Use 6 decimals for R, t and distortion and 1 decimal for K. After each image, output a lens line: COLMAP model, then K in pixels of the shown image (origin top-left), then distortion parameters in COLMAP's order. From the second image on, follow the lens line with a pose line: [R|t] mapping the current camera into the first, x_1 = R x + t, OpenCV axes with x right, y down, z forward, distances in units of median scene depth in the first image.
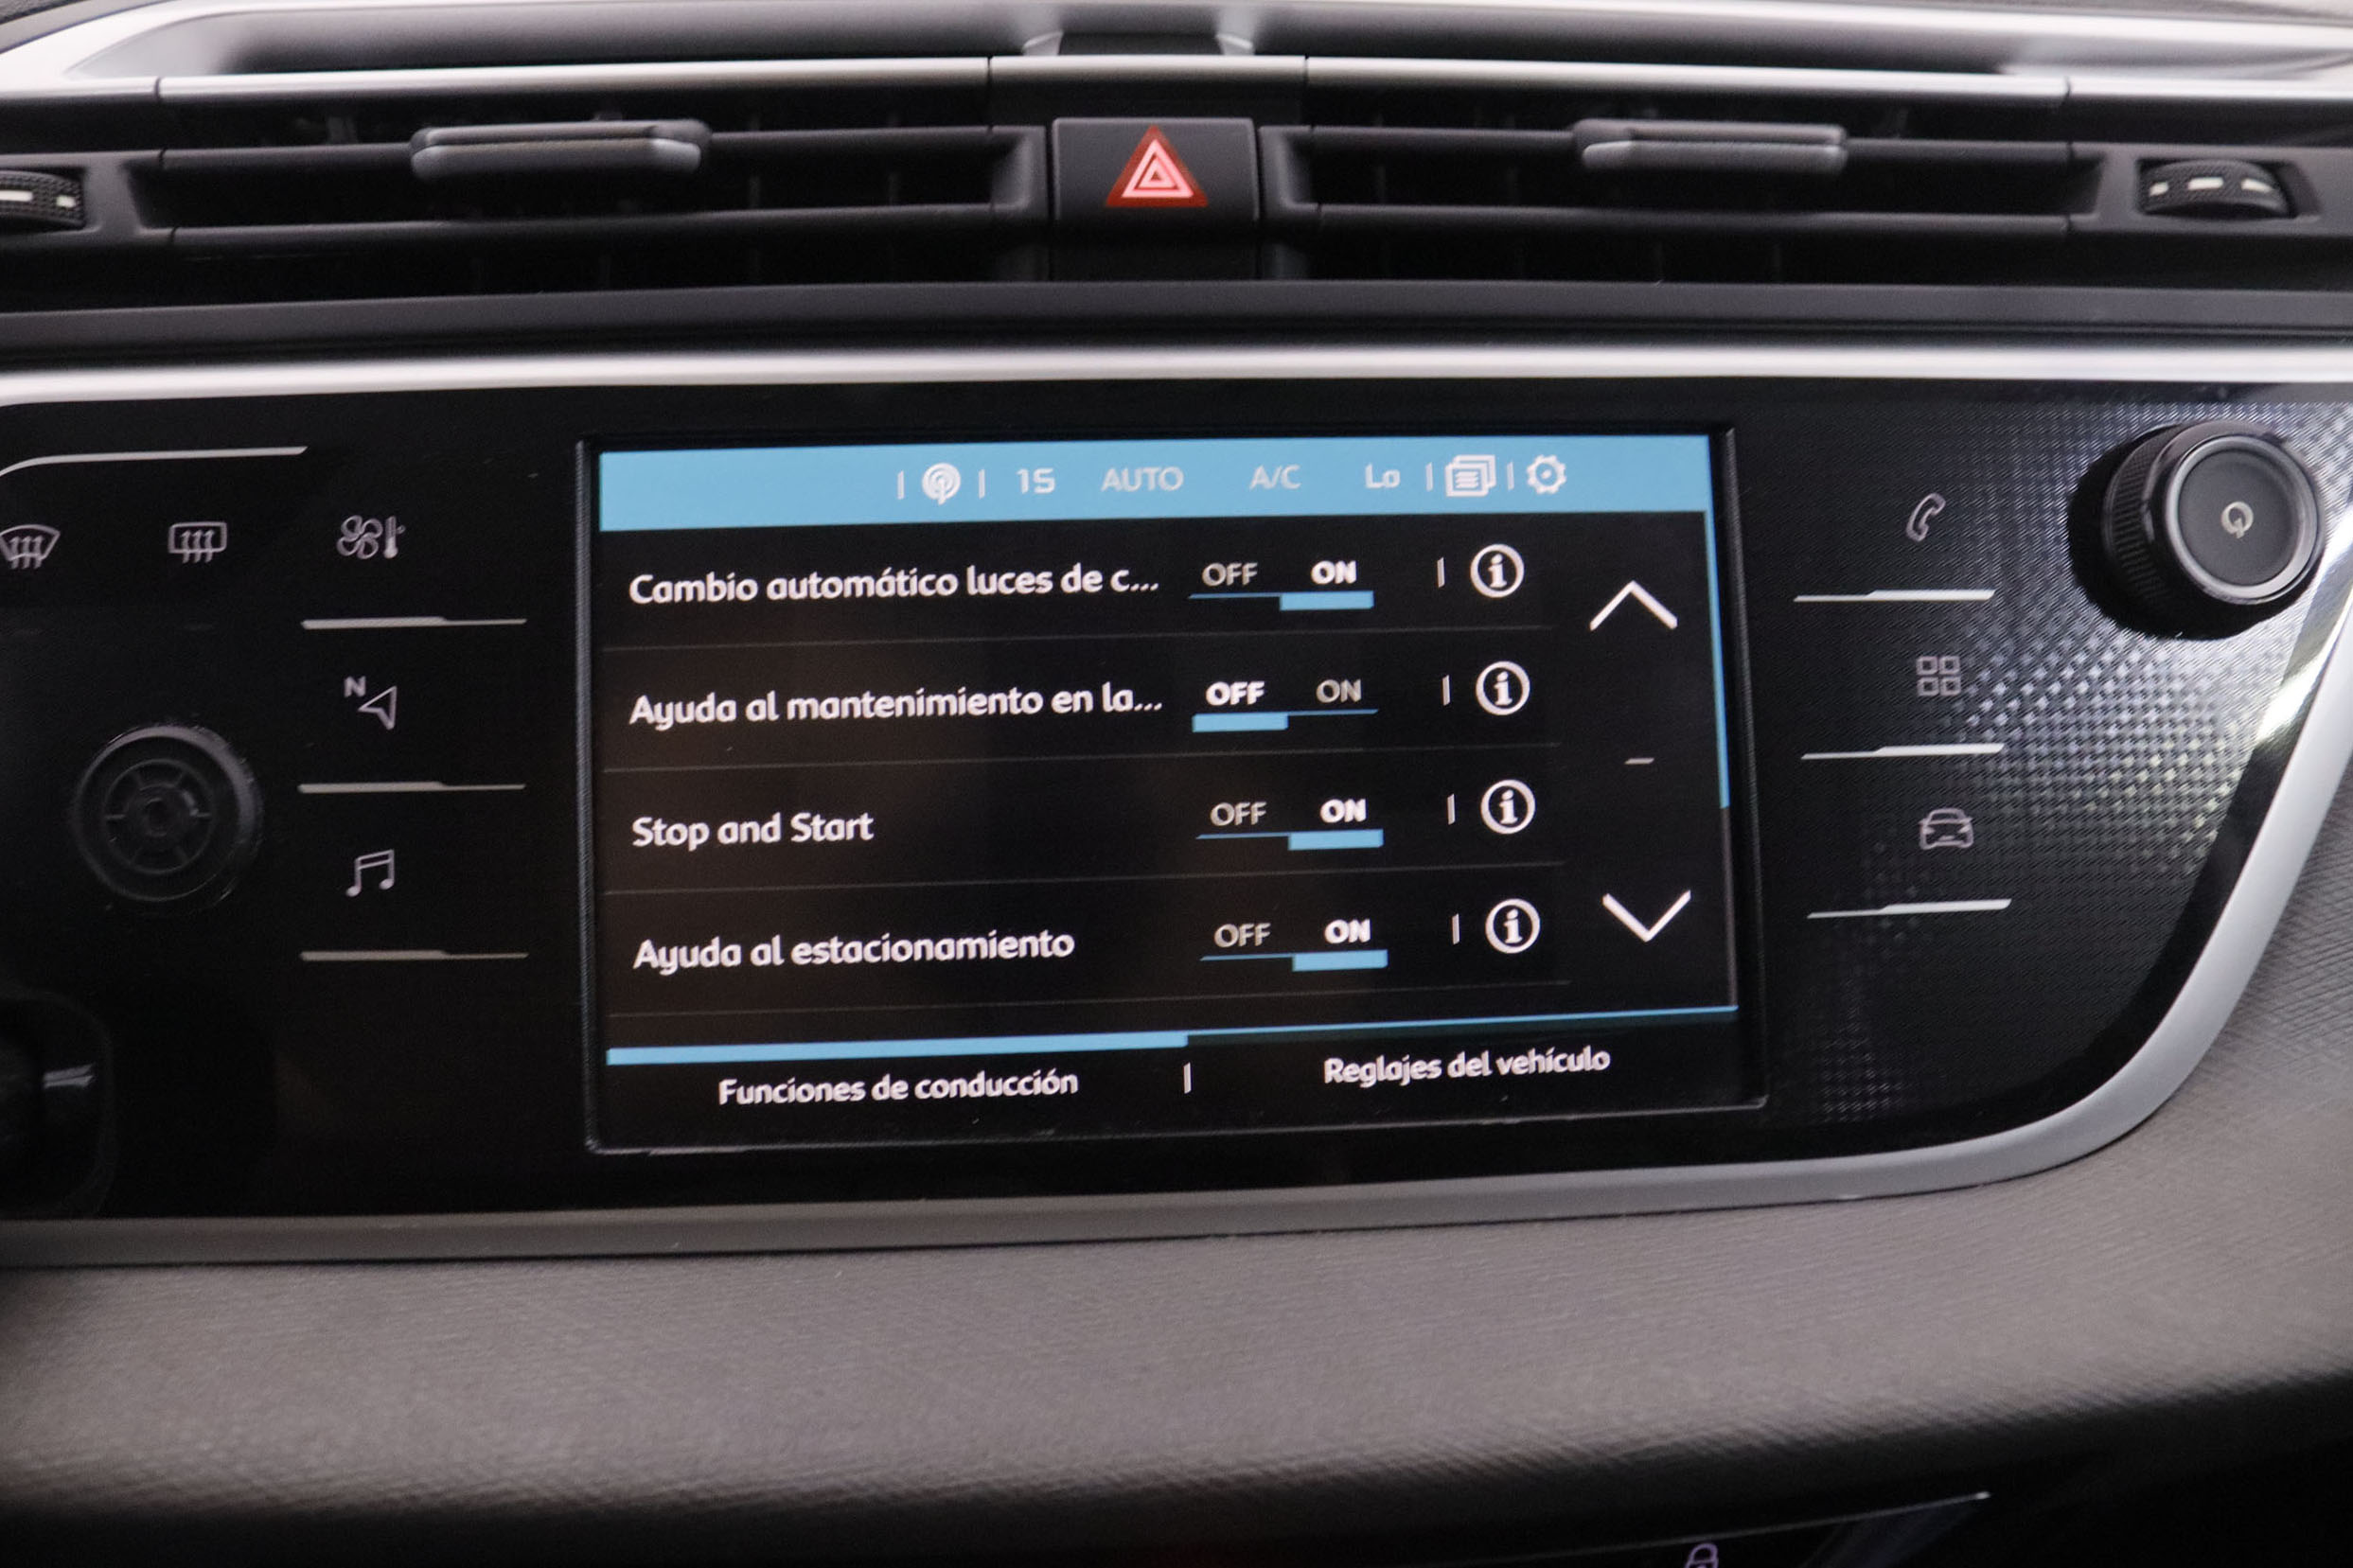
lens RADIAL K [[1912.3, 0, 1176.5], [0, 1912.3, 784.0], [0, 0, 1]] dist [-0.174604, 0.136557]
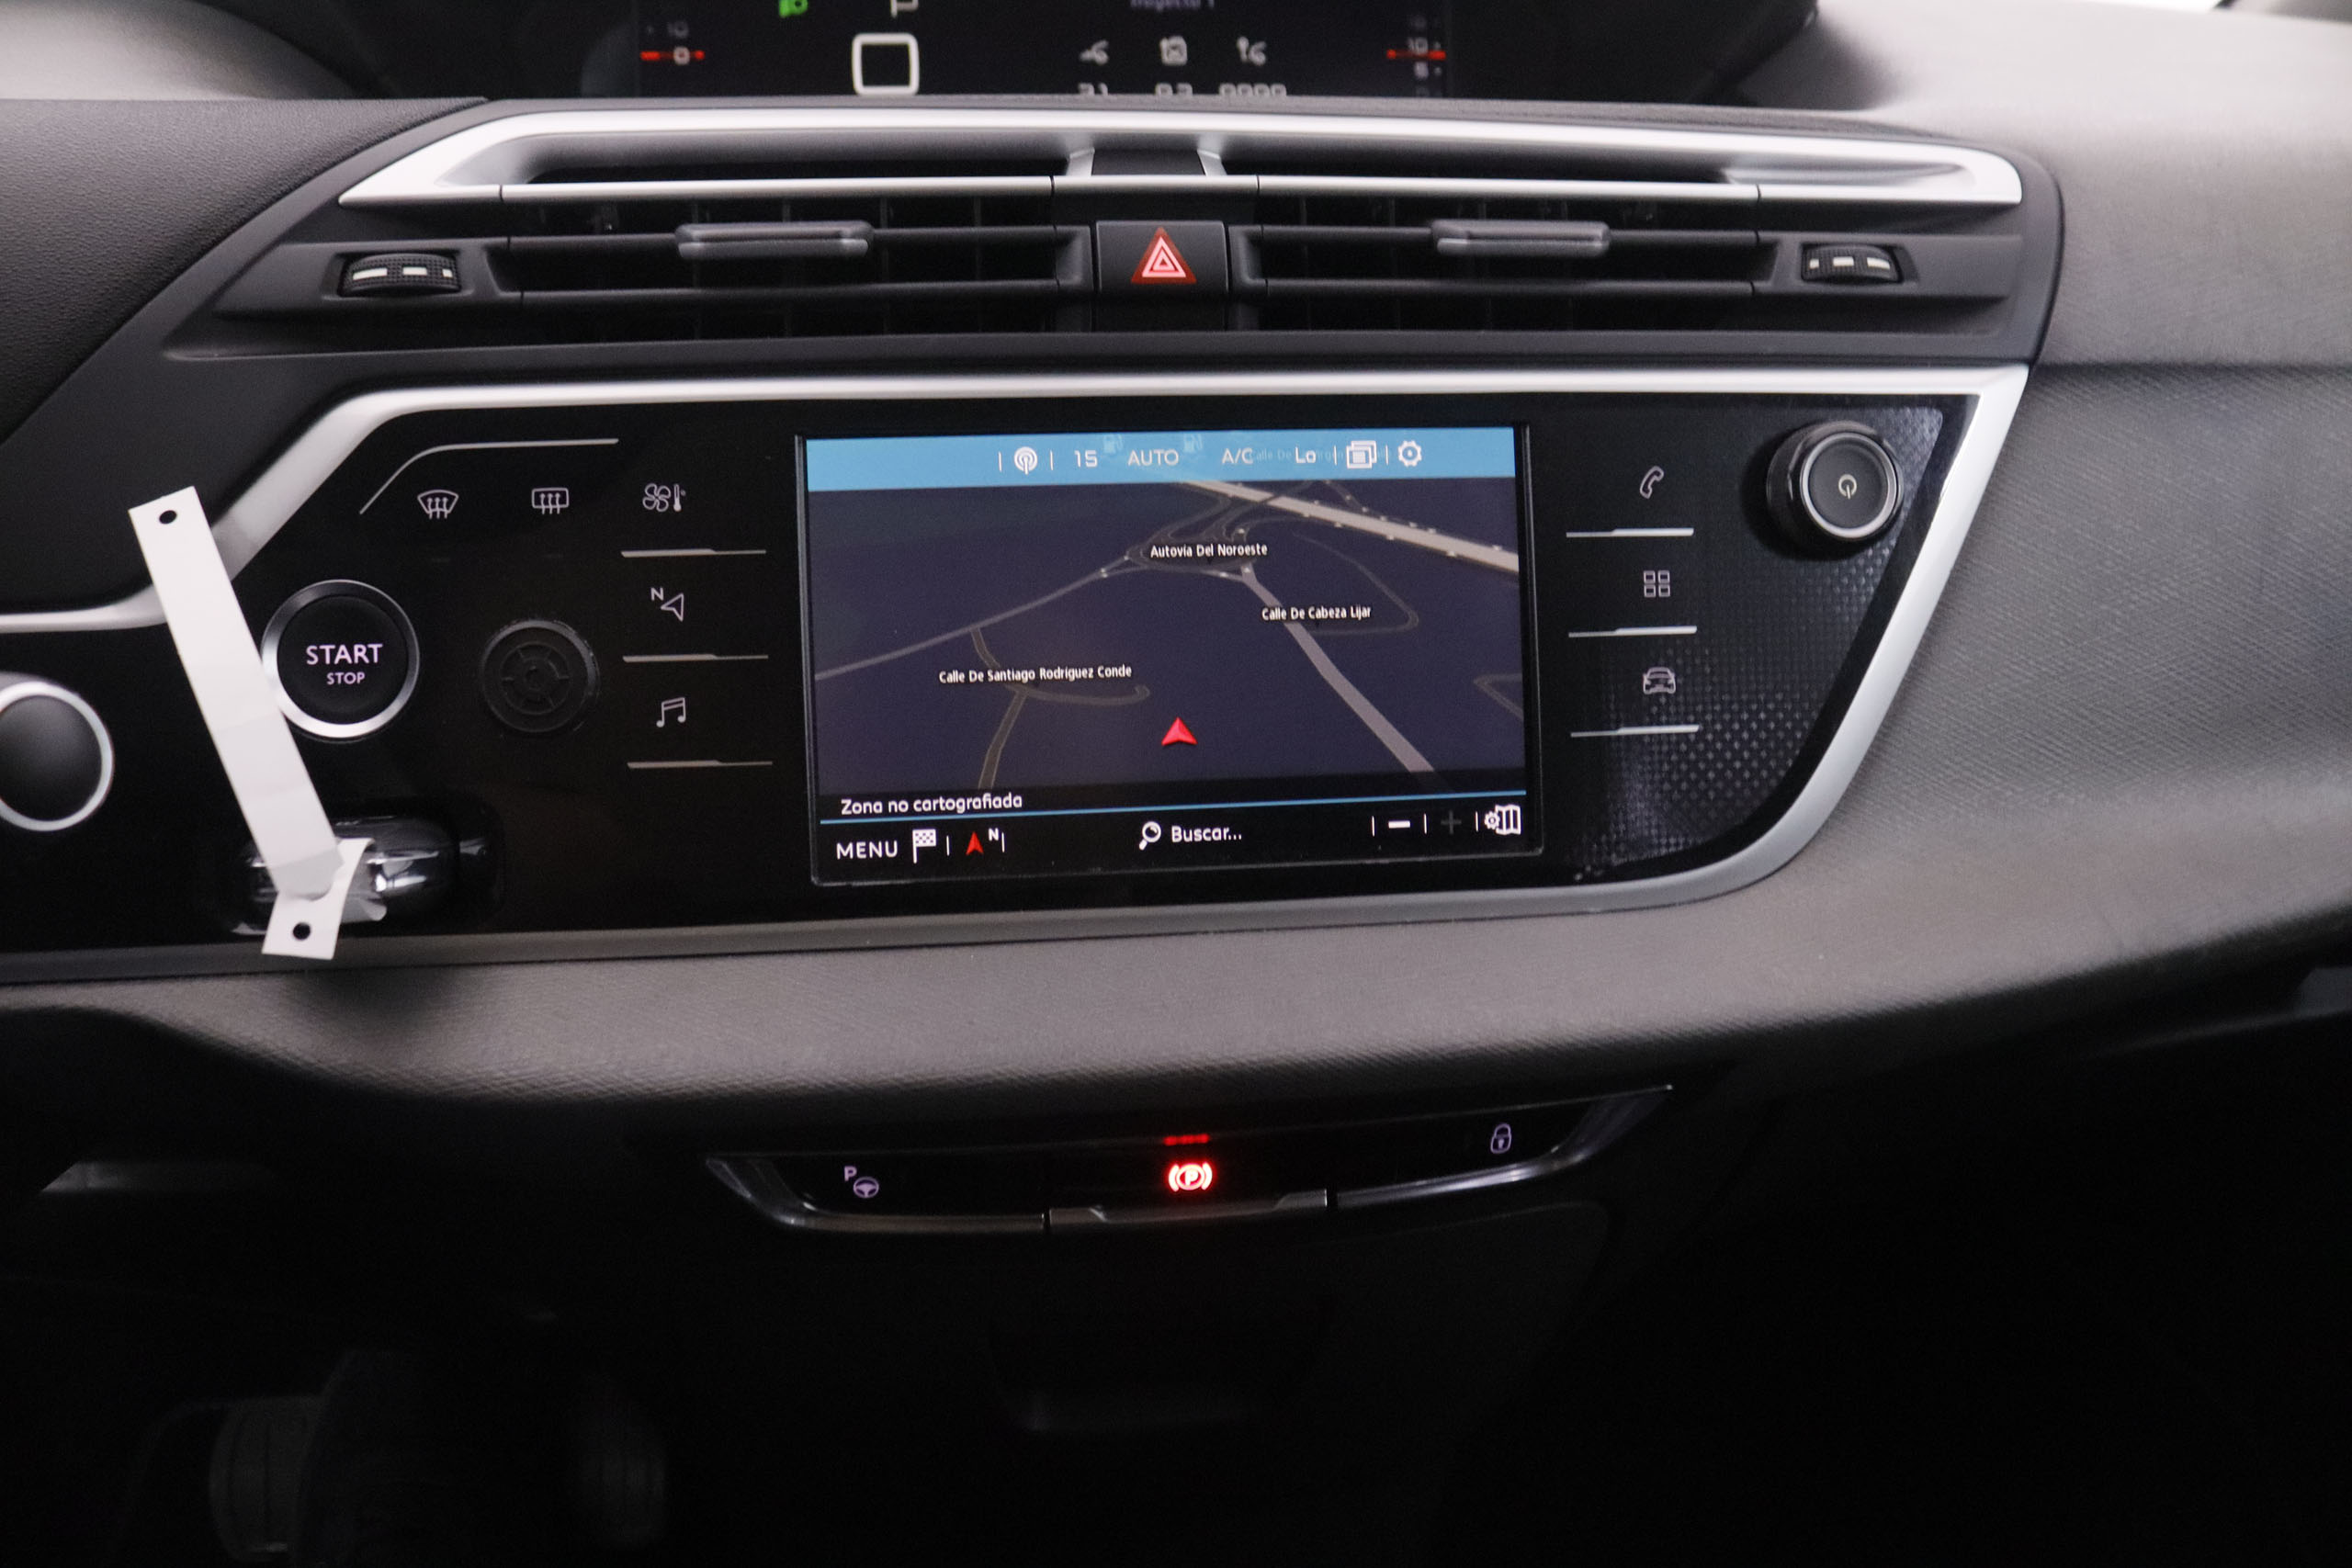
lens RADIAL K [[1911.6, 0, 1176.0], [0, 1911.6, 784.0], [0, 0, 1]] dist [-0.174604, 0.136557]
pose [[0.998412, -0.004959, 0.056106, -0.090593], [-0.000556, 0.995199, 0.097867, -0.046570], [-0.056322, -0.097743, 0.993617, -0.598187]]
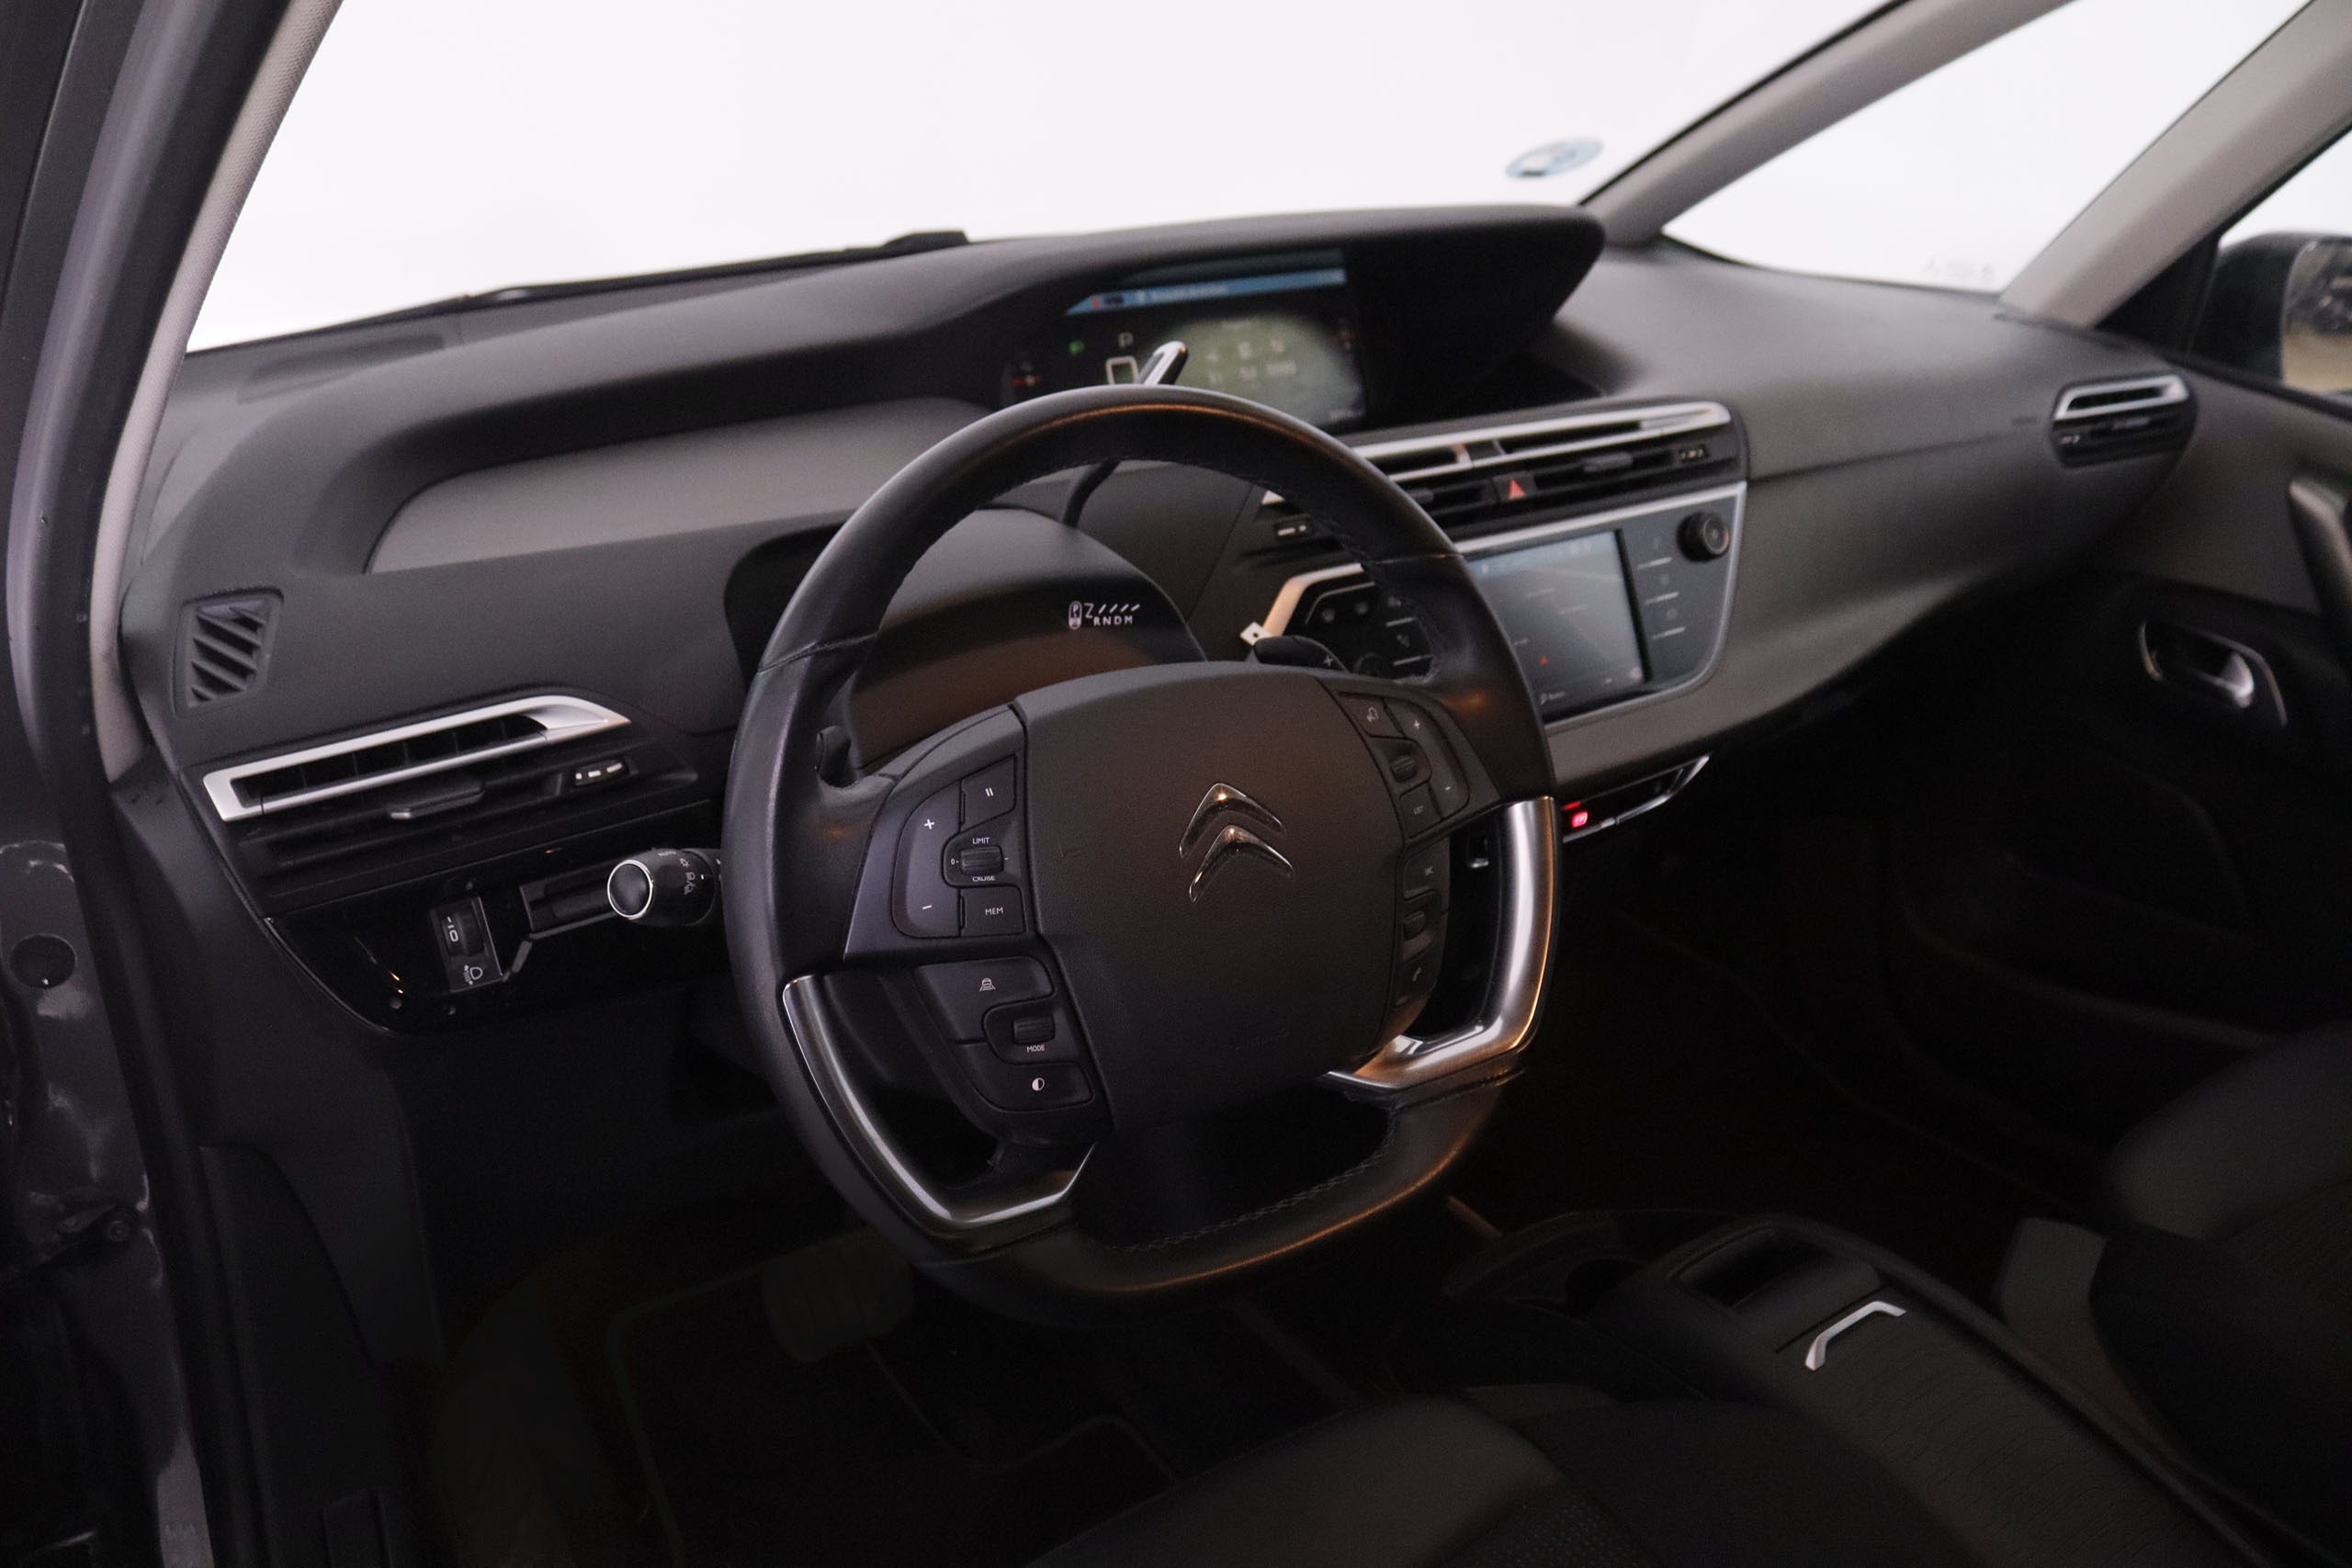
lens RADIAL K [[1911.6, 0, 1176.0], [0, 1911.6, 784.0], [0, 0, 1]] dist [-0.174604, 0.136557]
pose [[0.865260, -0.196483, 0.461216, -2.790028], [0.160176, 0.980124, 0.117047, -0.297773], [-0.475047, -0.027400, 0.879534, -2.427001]]
